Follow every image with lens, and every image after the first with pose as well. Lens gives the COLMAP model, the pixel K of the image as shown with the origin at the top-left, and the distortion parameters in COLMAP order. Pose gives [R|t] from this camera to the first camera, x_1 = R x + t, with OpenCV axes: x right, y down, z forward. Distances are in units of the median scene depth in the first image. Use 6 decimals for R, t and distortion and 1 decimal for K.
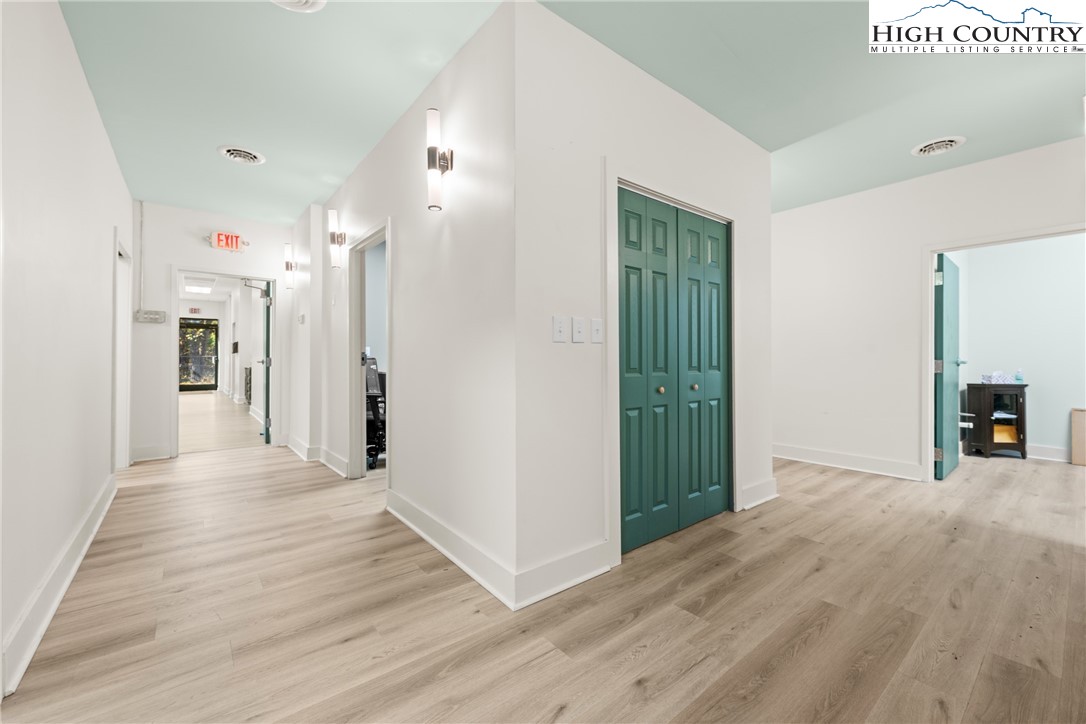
lens RADIAL K [[431.2, 0, 533.1], [0, 431.2, 353.0], [0, 0, 1]] dist [0.000580, -0.000390]
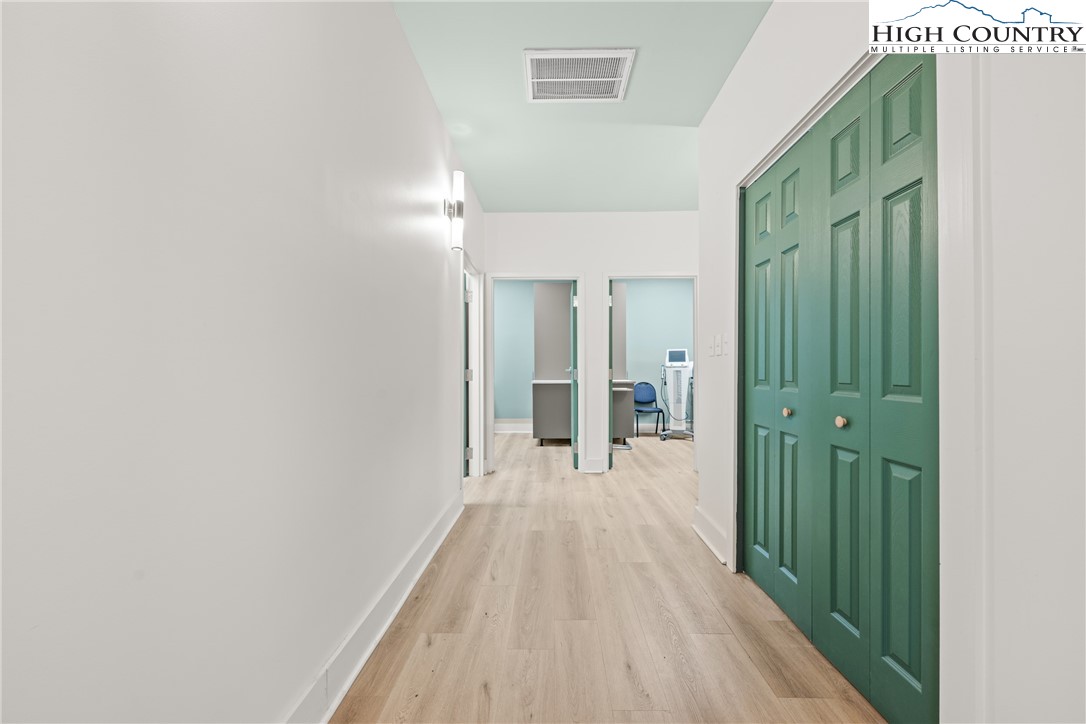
lens RADIAL K [[431.2, 0, 542.6], [0, 431.2, 370.3], [0, 0, 1]] dist [0.000580, -0.000390]
pose [[-0.631475, 0.002096, -0.775394, 1.665192], [0.015071, 0.999841, -0.009571, 0.042598], [0.775250, -0.017729, -0.631406, 1.739434]]
